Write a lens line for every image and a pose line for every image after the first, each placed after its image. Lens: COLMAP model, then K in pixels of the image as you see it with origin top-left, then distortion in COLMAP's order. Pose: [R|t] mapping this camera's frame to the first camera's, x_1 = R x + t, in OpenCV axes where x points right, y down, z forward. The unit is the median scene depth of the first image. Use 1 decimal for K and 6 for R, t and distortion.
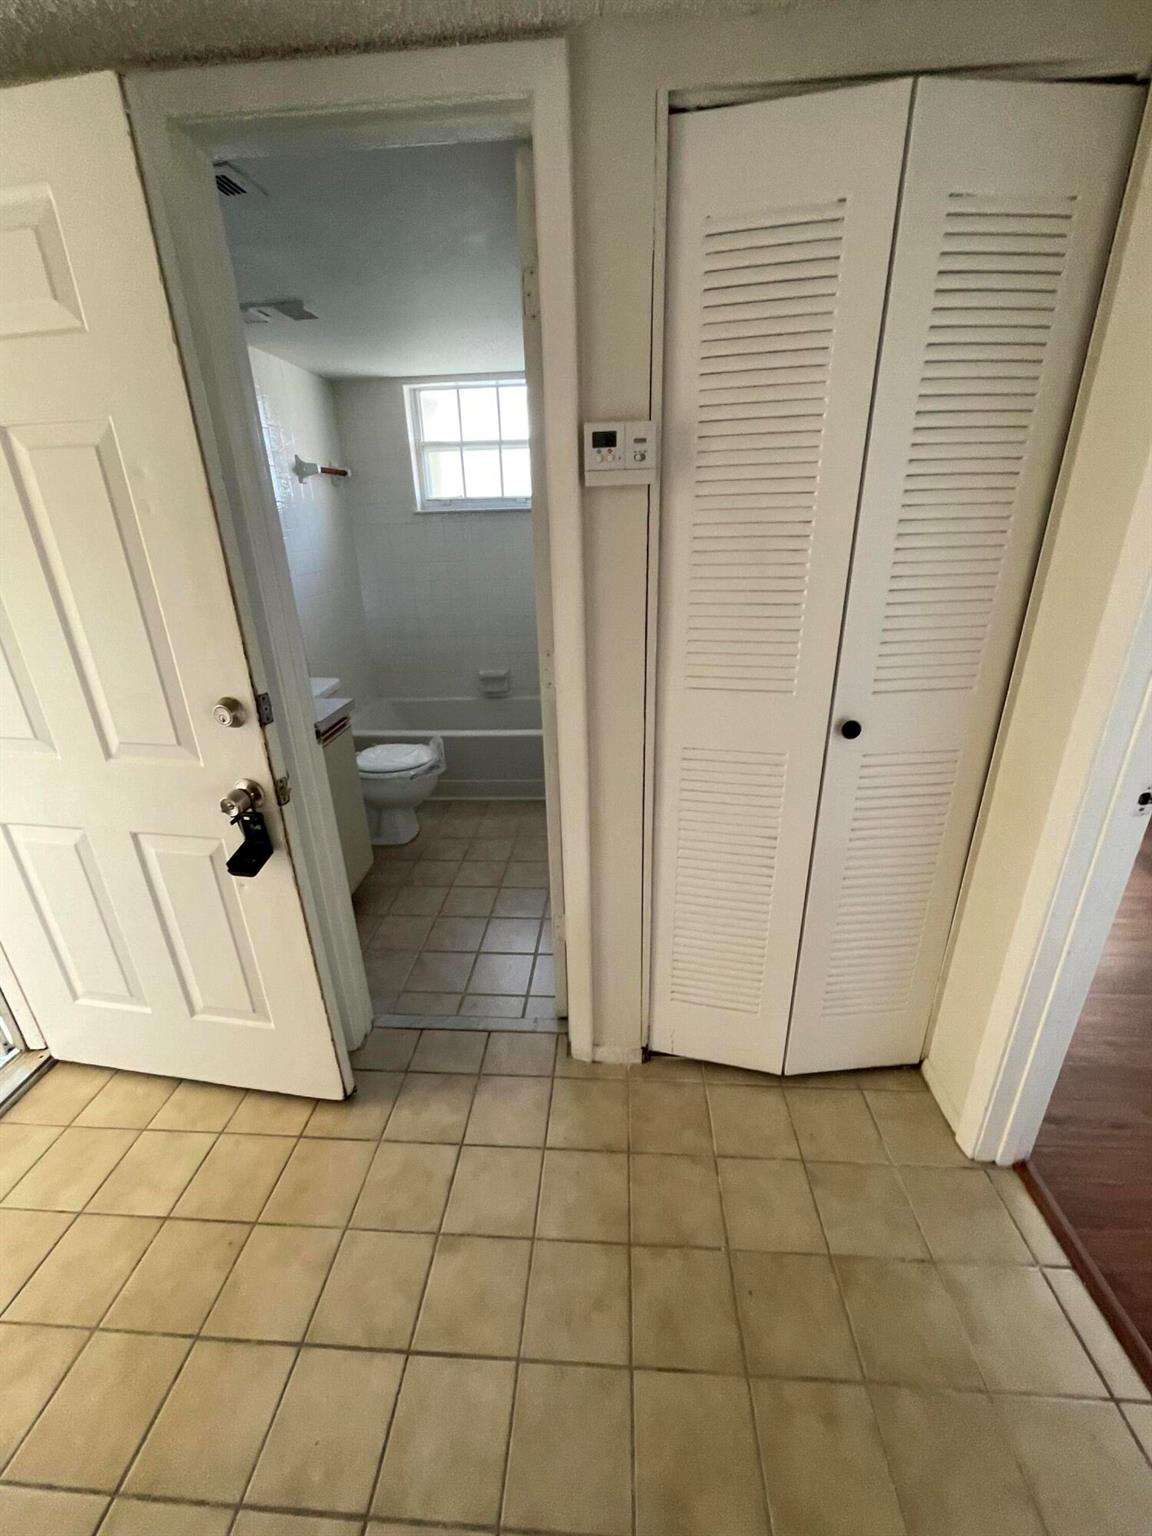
lens RADIAL K [[623.1, 0, 578.9], [0, 623.1, 762.8], [0, 0, 1]] dist [-0.001402, 0.000329]
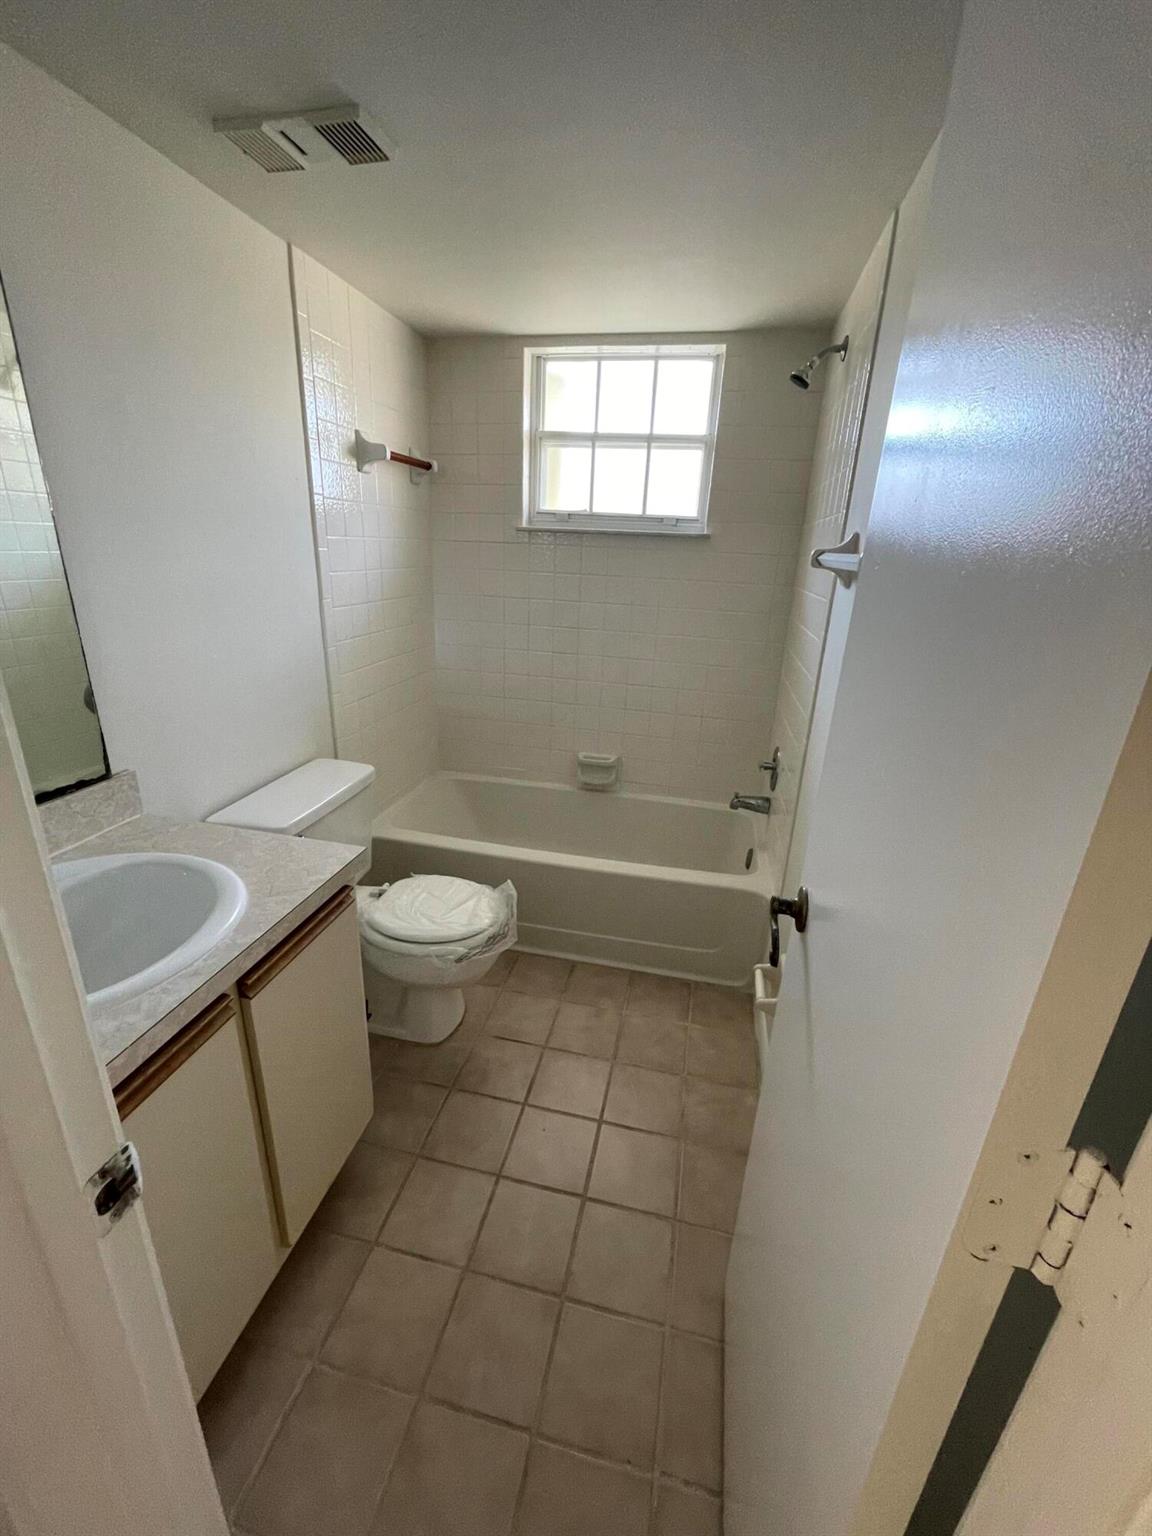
lens RADIAL K [[623.1, 0, 576.6], [0, 623.1, 762.5], [0, 0, 1]] dist [-0.001402, 0.000329]
pose [[0.986196, 0.115913, -0.118241, -0.086923], [-0.120780, 0.992068, -0.034838, -0.125706], [0.113265, 0.048638, 0.992374, 0.331400]]
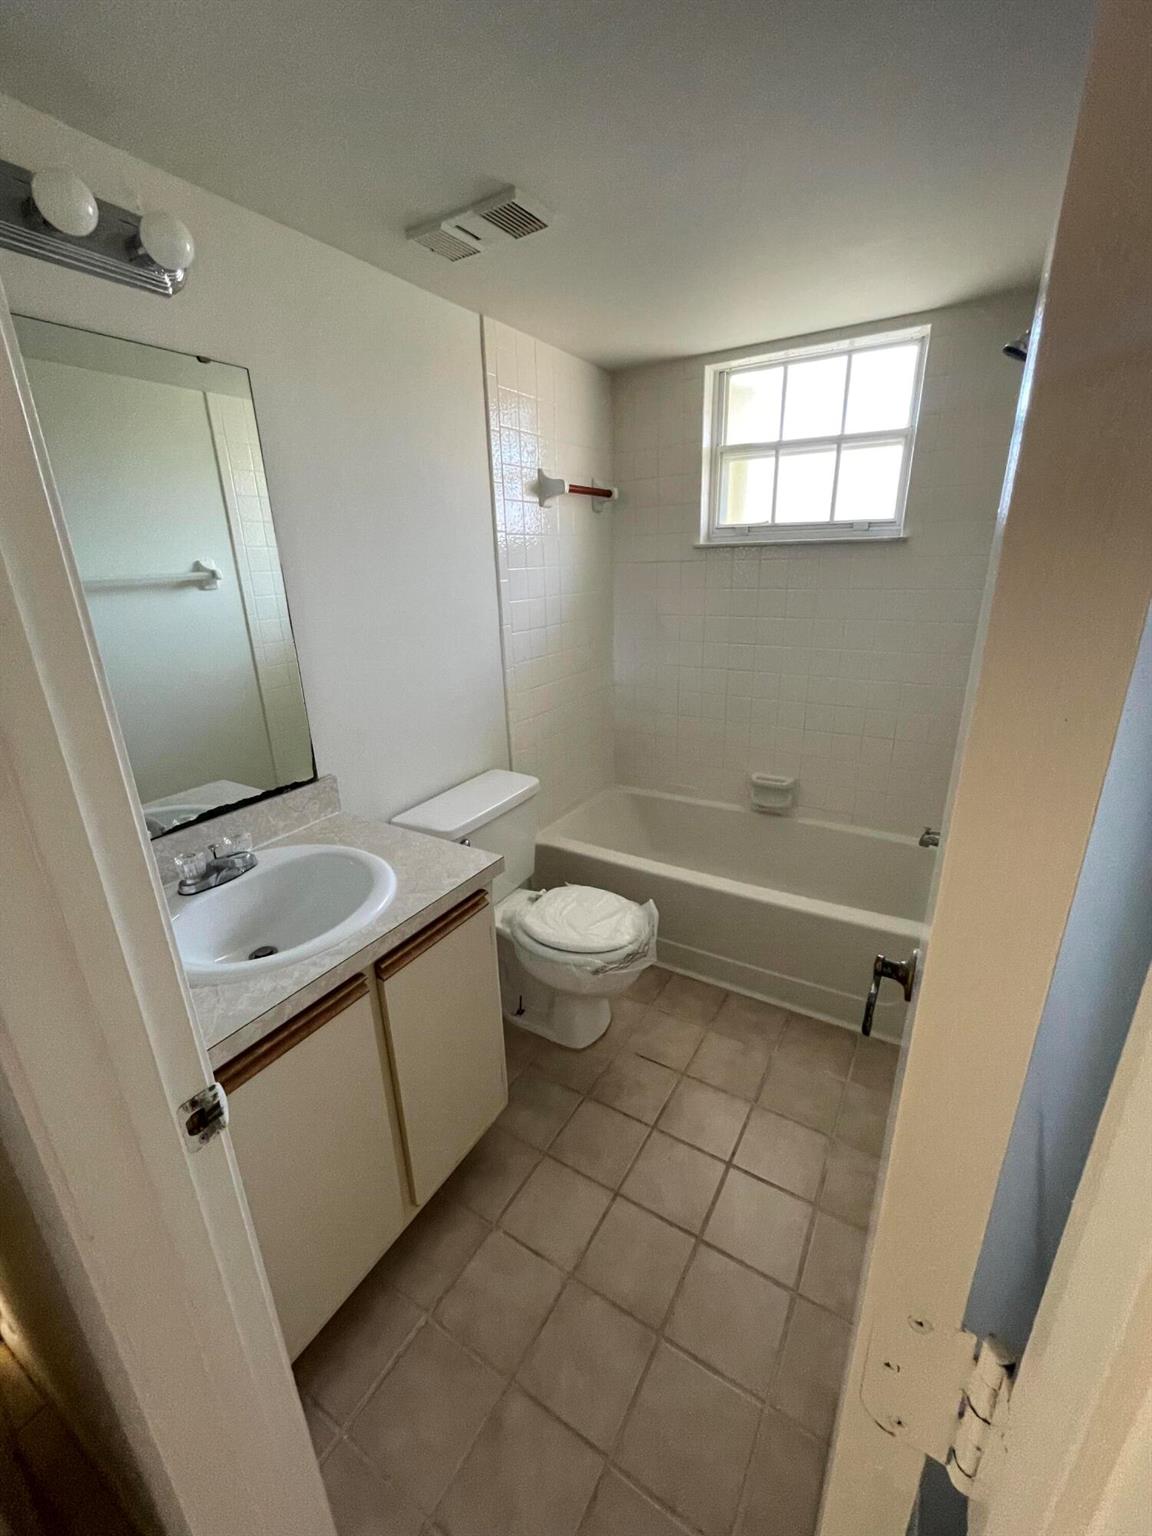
lens RADIAL K [[623.1, 0, 577.7], [0, 623.1, 762.0], [0, 0, 1]] dist [-0.001402, 0.000329]
pose [[0.886915, 0.150778, -0.436633, -0.037750], [-0.169706, 0.985485, -0.004409, -0.140170], [0.429630, 0.078010, 0.899629, 0.341317]]
